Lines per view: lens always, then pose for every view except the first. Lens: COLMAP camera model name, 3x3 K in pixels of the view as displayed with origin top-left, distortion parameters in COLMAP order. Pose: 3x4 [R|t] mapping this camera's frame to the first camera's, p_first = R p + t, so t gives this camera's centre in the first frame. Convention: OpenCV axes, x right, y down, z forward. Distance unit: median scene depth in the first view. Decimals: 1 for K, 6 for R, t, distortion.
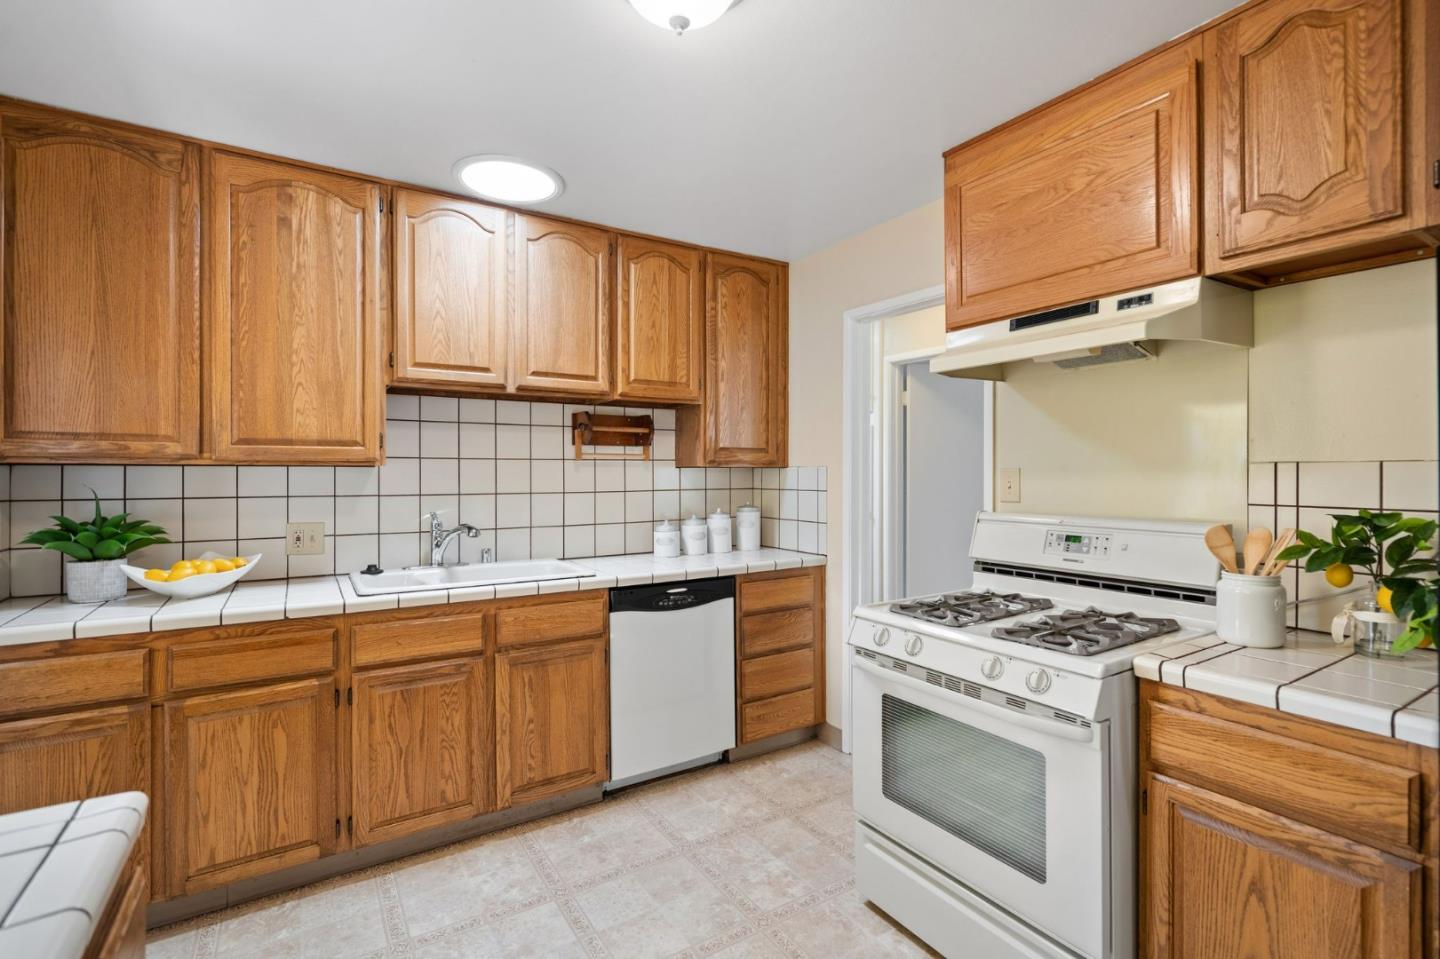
lens RADIAL K [[658.9, 0, 723.3], [0, 658.9, 474.4], [0, 0, 1]] dist [0.002267, 0.000969]
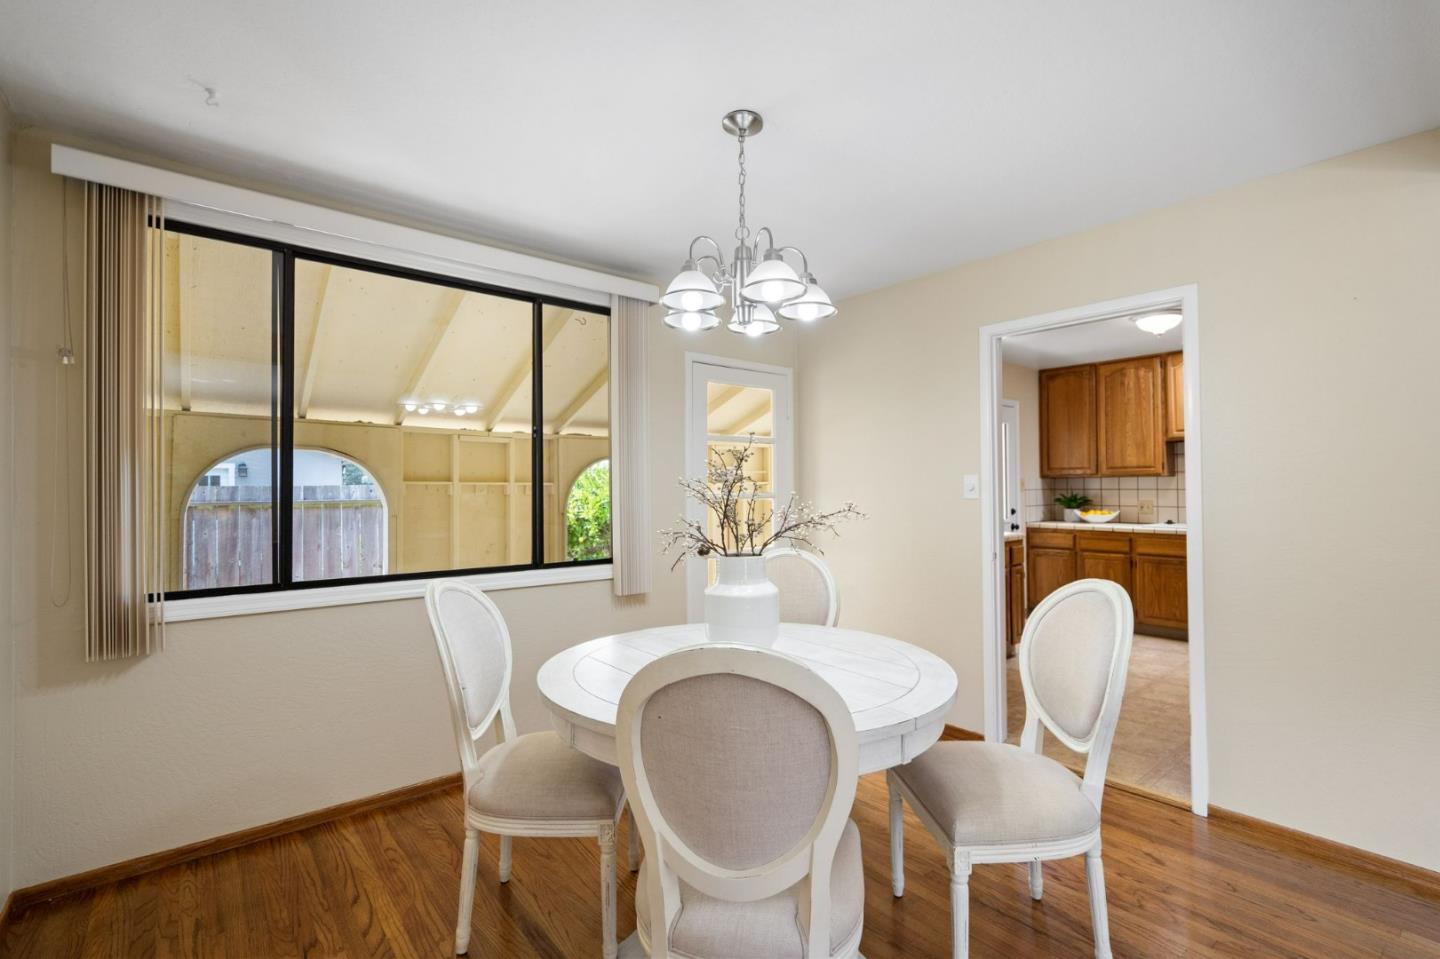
lens RADIAL K [[640.8, 0, 725.4], [0, 640.8, 469.6], [0, 0, 1]] dist [0.000266, 0.000153]
pose [[0.125715, -0.018906, -0.991886, 1.553582], [0.011511, 0.999779, -0.017598, -0.014329], [0.992000, -0.009205, 0.125905, -0.832423]]
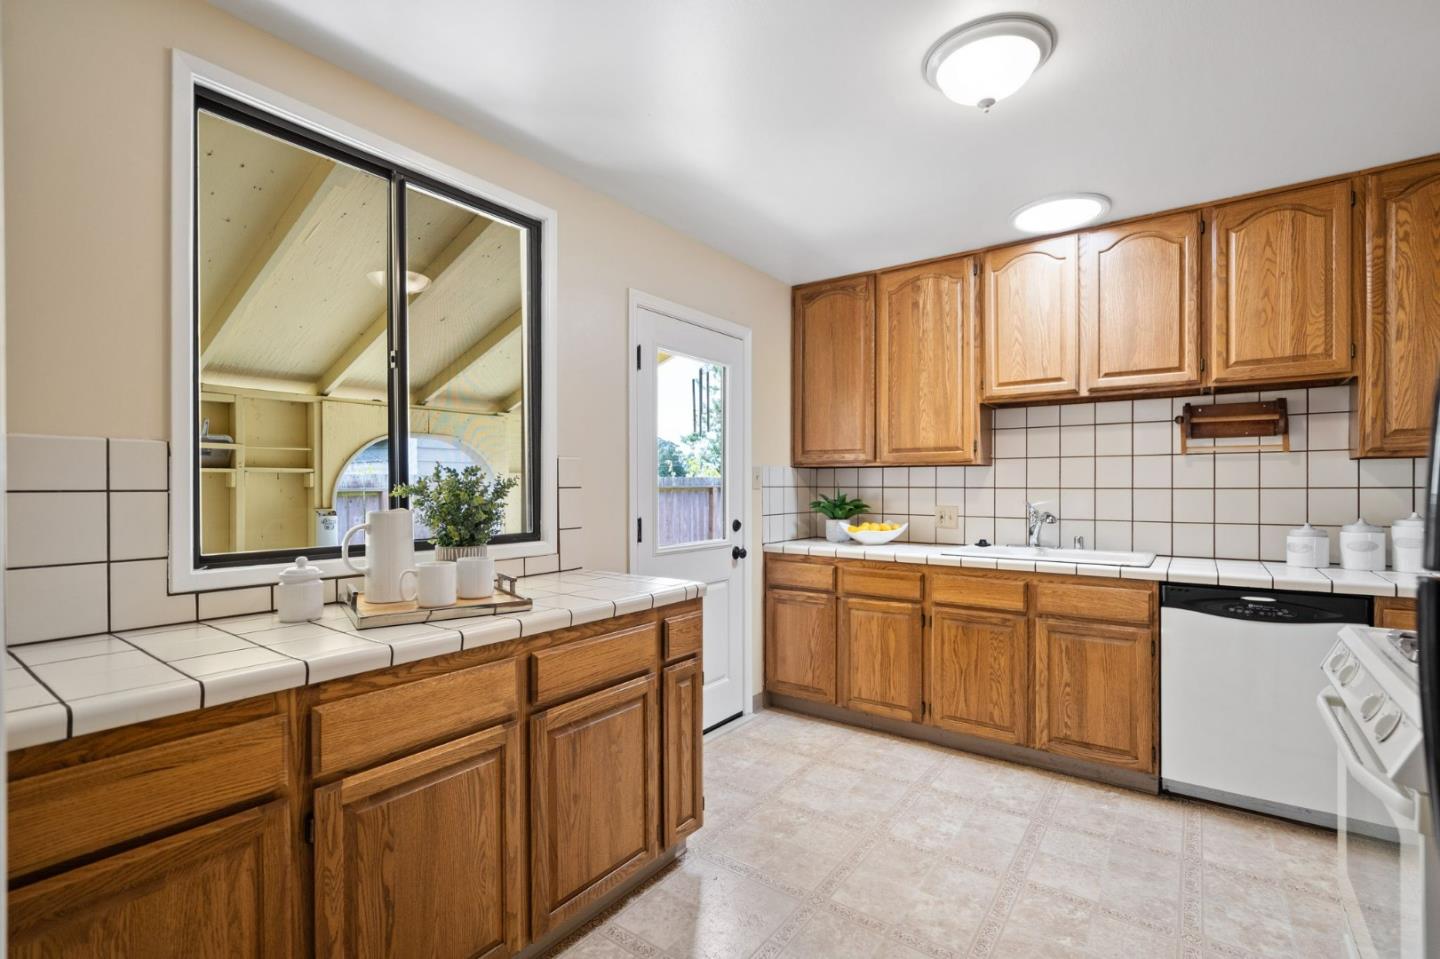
lens RADIAL K [[658.9, 0, 723.3], [0, 658.9, 474.4], [0, 0, 1]] dist [0.002267, 0.000969]
pose [[0.373498, -0.012495, -0.927547, 0.539084], [0.000591, 0.999912, -0.013231, 0.025847], [0.927631, 0.004394, 0.373473, 0.022989]]
